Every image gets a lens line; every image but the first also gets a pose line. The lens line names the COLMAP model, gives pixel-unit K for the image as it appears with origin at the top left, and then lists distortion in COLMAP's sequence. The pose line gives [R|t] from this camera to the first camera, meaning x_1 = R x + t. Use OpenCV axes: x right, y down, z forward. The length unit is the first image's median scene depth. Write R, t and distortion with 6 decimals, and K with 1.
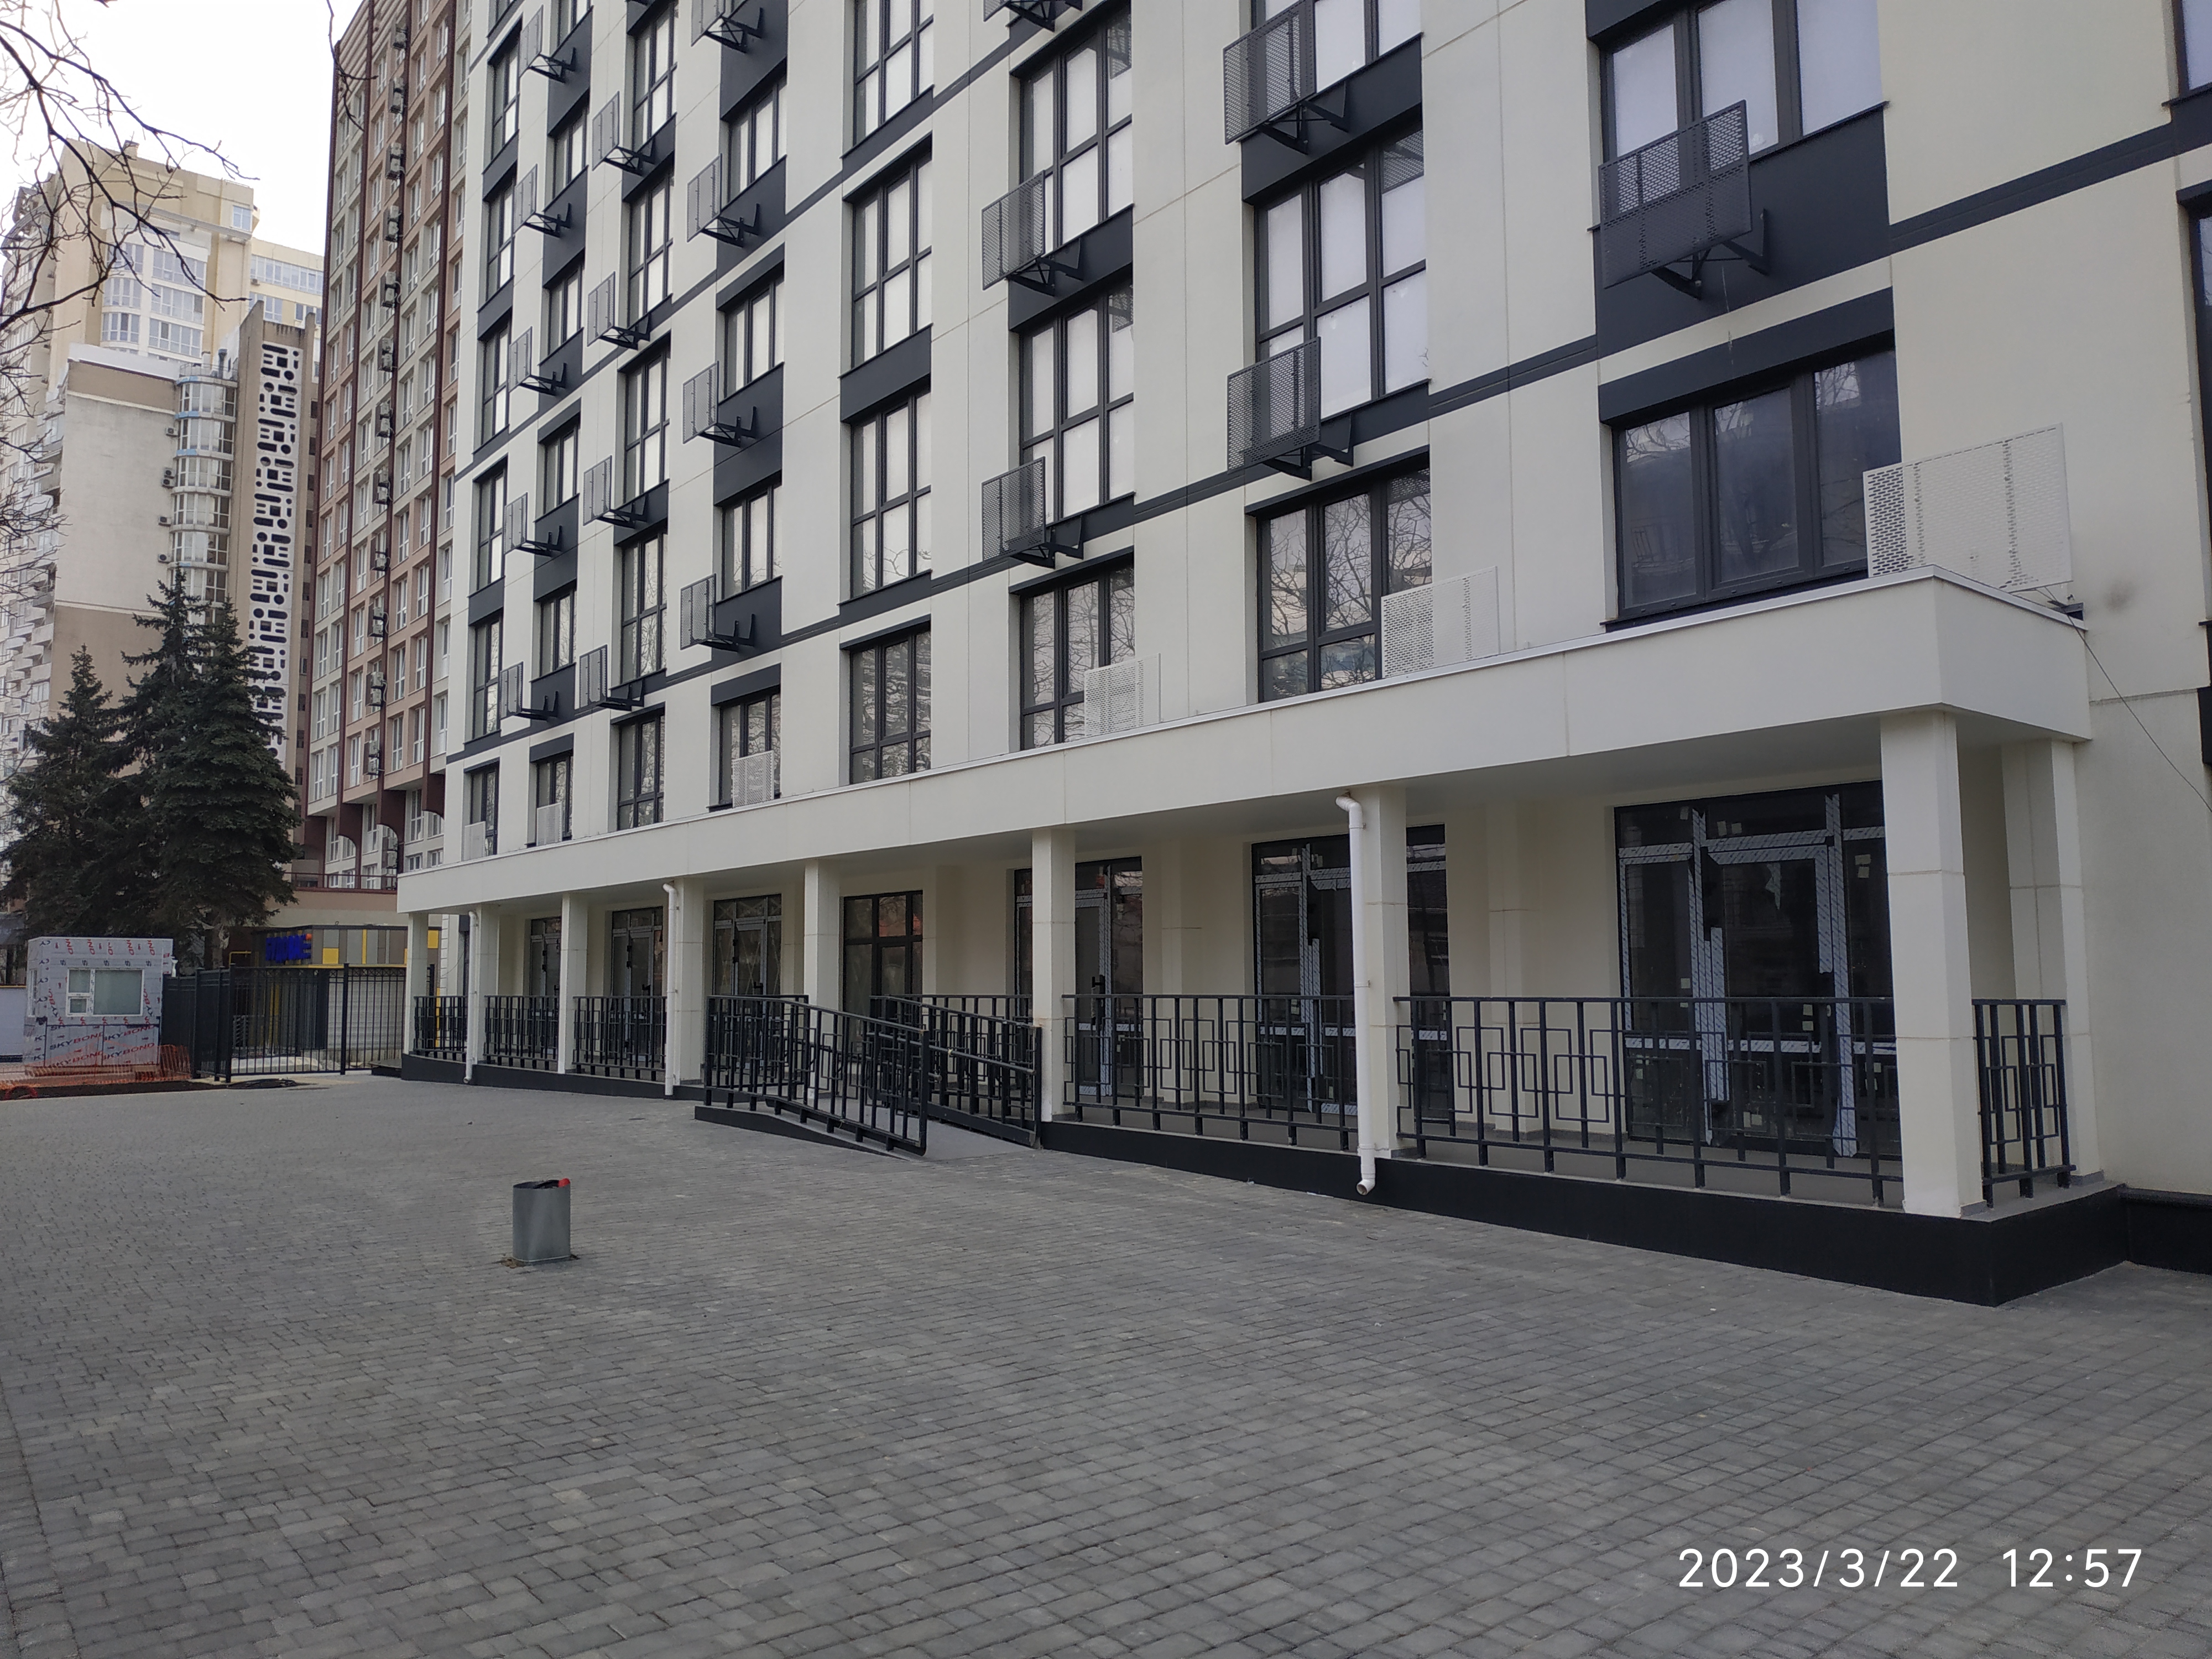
lens RADIAL K [[1592.0, 0, 1106.0], [0, 1592.0, 829.5], [0, 0, 1]] dist [-0.000405, -0.001073]
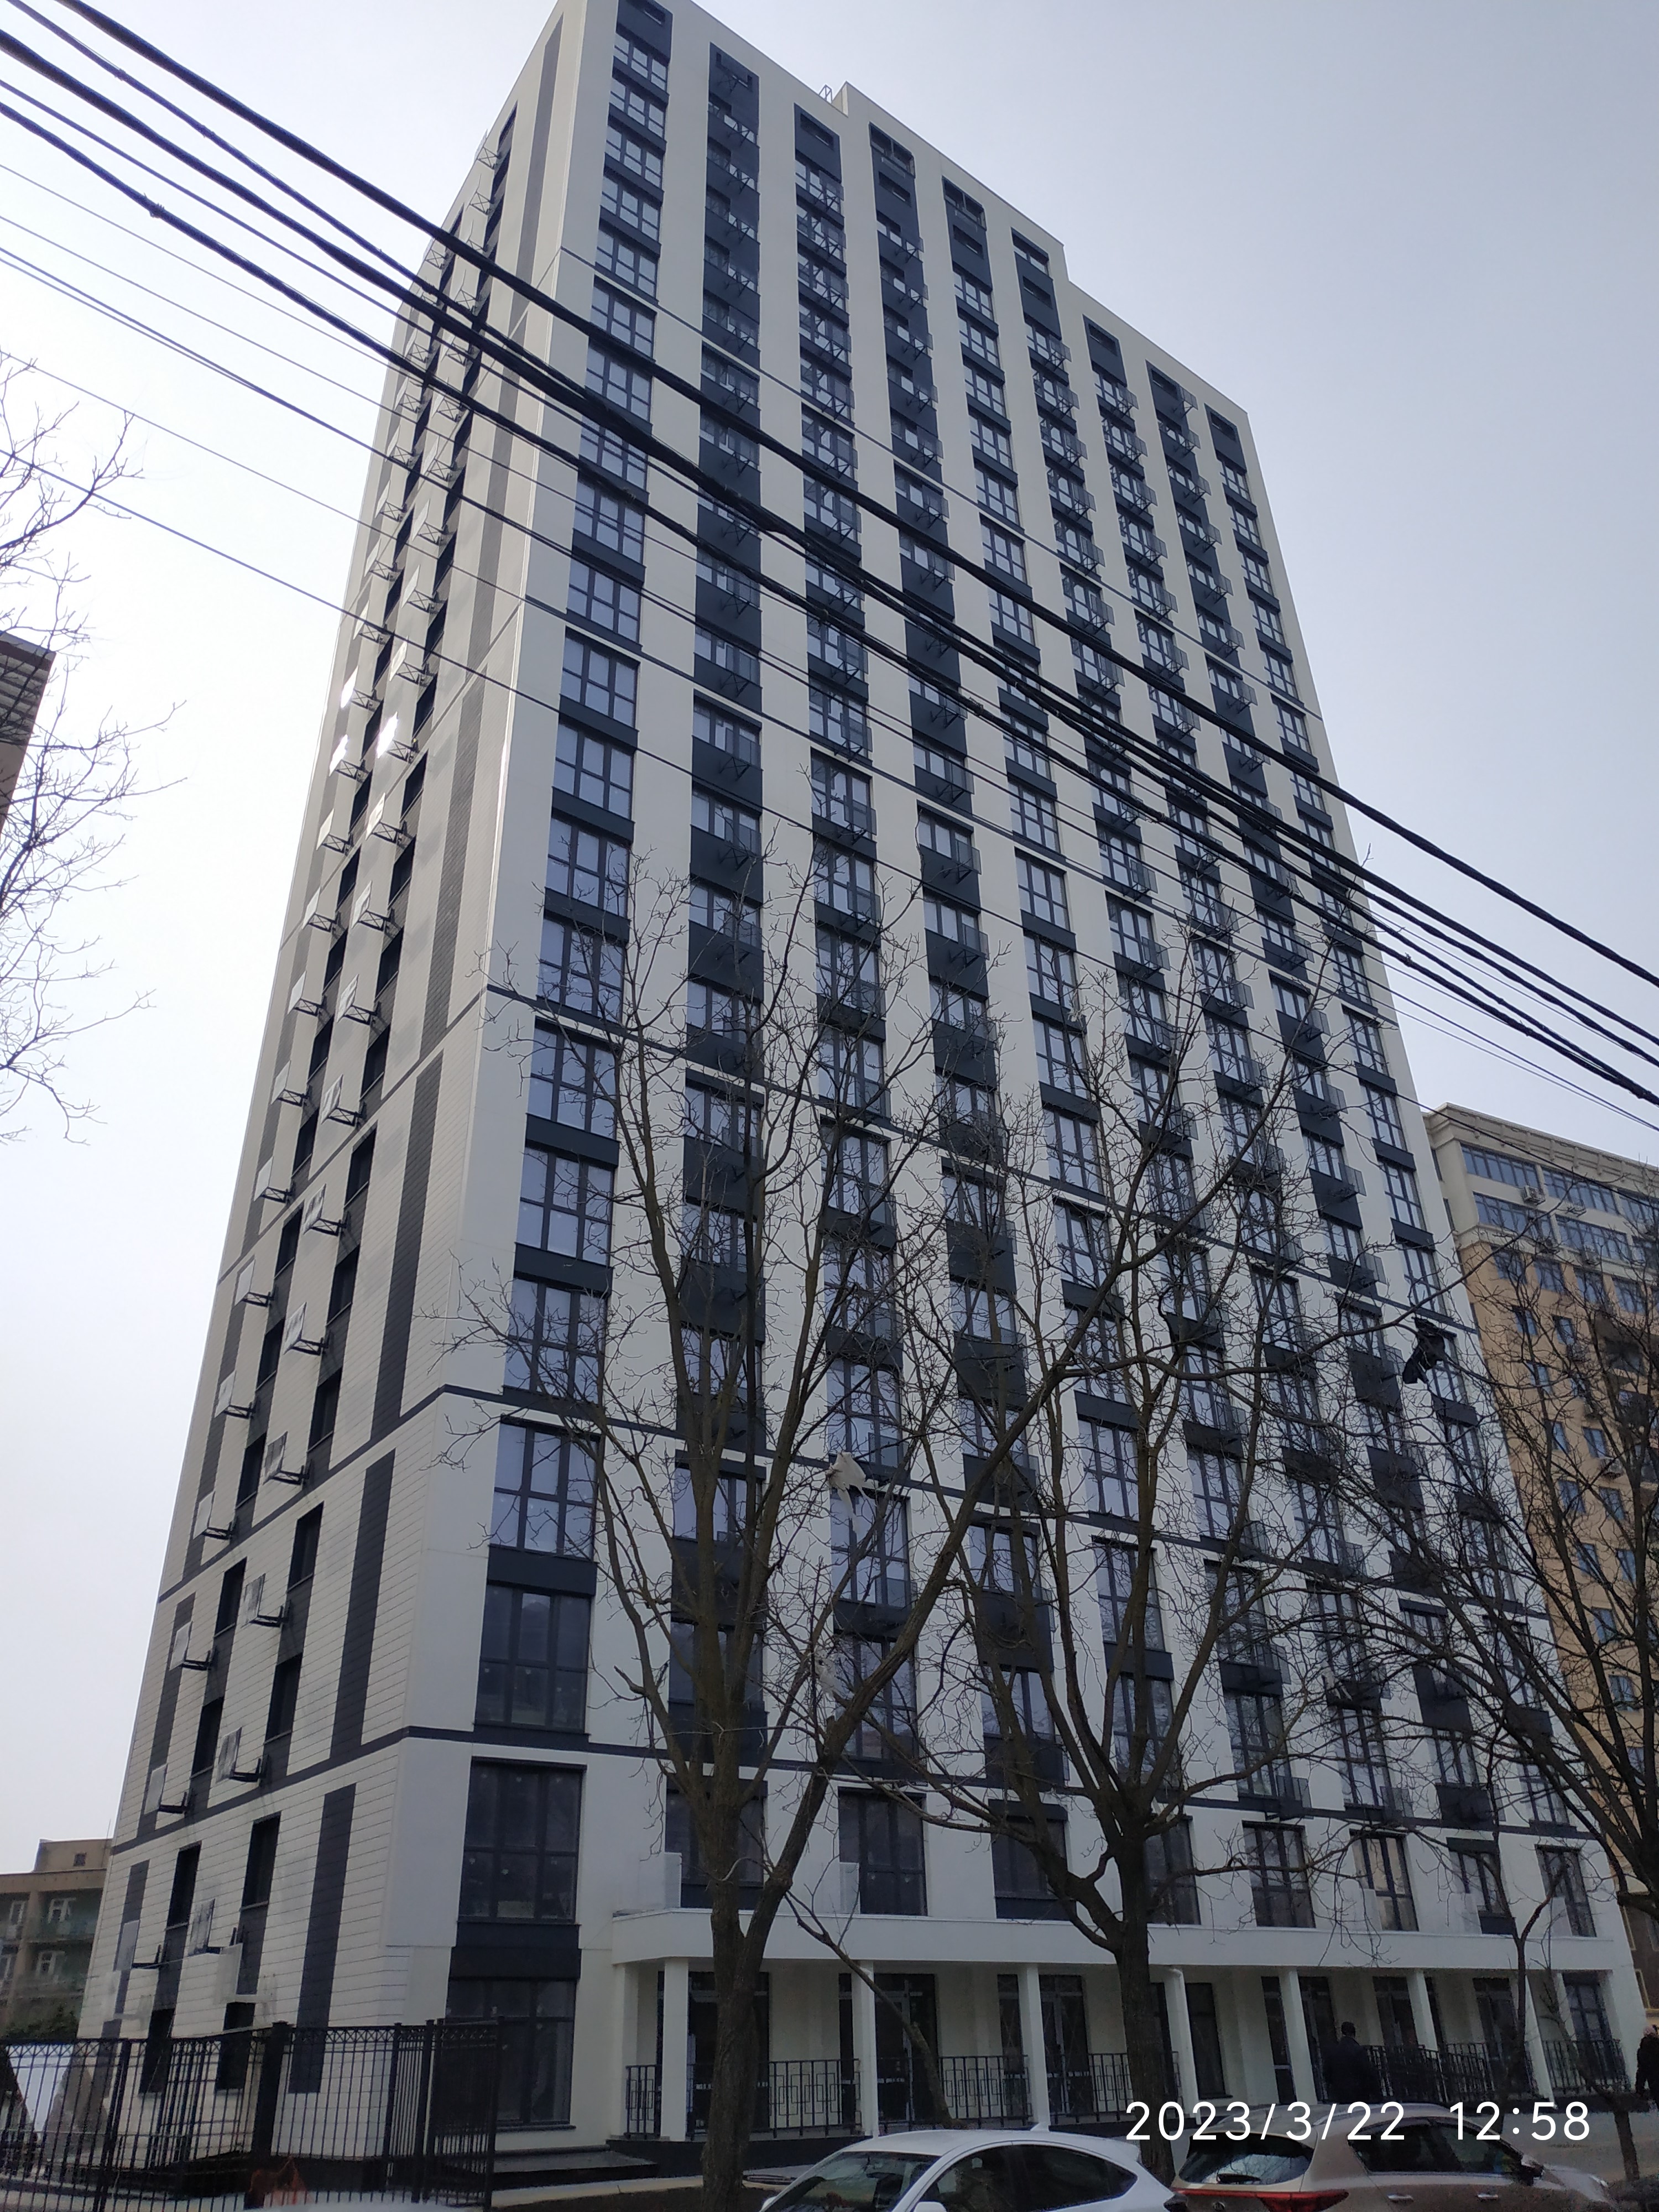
lens RADIAL K [[1592.0, 0, 829.5], [0, 1592.0, 1106.0], [0, 0, 1]] dist [-0.000405, -0.001073]
pose [[0.062976, 0.528587, 0.846540, -1.991834], [-0.051329, 0.848816, -0.526190, 0.130620], [-0.996694, -0.010315, 0.080587, 0.808840]]
